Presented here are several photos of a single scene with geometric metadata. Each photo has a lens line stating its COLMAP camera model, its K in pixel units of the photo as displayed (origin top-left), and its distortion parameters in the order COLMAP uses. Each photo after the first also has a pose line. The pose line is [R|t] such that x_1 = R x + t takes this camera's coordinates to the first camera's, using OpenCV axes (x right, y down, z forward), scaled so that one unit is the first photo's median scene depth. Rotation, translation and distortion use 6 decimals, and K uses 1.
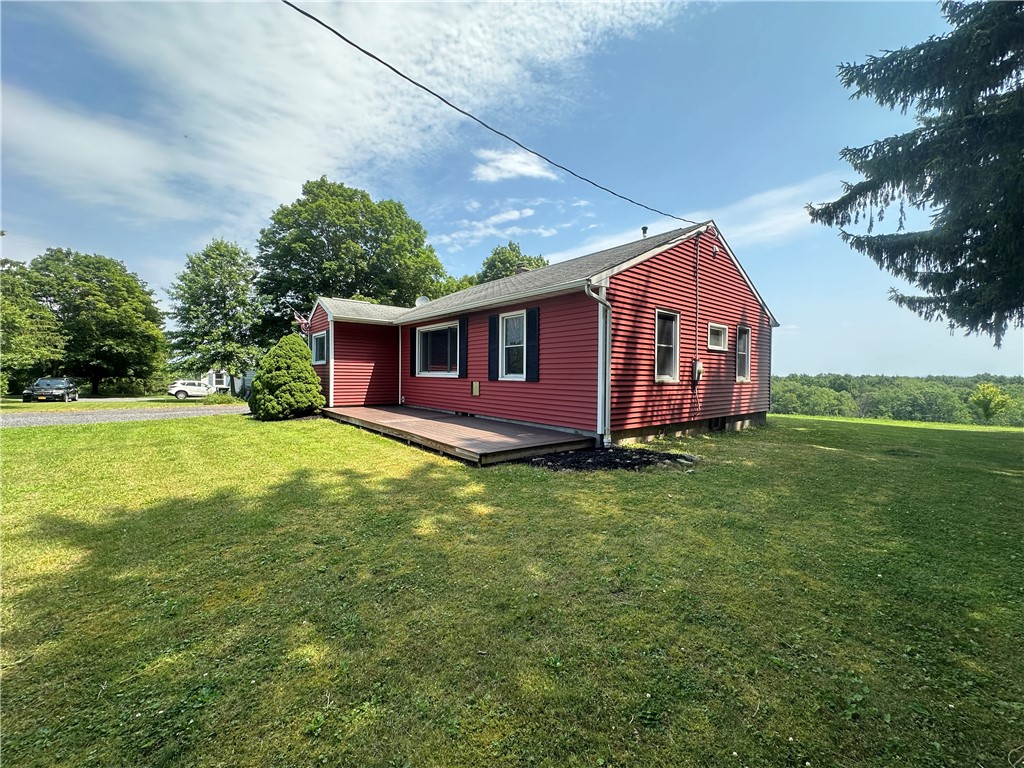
lens RADIAL K [[407.2, 0, 508.4], [0, 407.2, 376.7], [0, 0, 1]] dist [-0.002421, 0.000636]
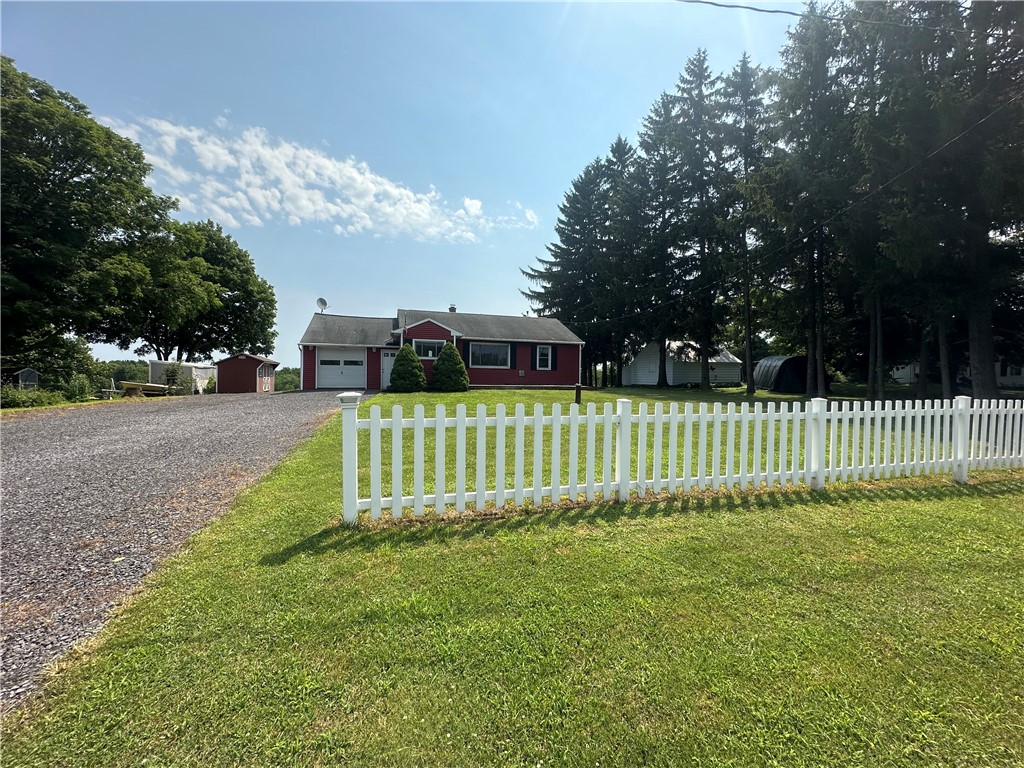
lens RADIAL K [[407.2, 0, 519.6], [0, 407.2, 394.7], [0, 0, 1]] dist [-0.002421, 0.000636]
pose [[0.343035, -0.051060, 0.937934, -1.696392], [-0.005162, 0.998404, 0.056240, 0.014326], [-0.939309, -0.024134, 0.342224, 0.107524]]
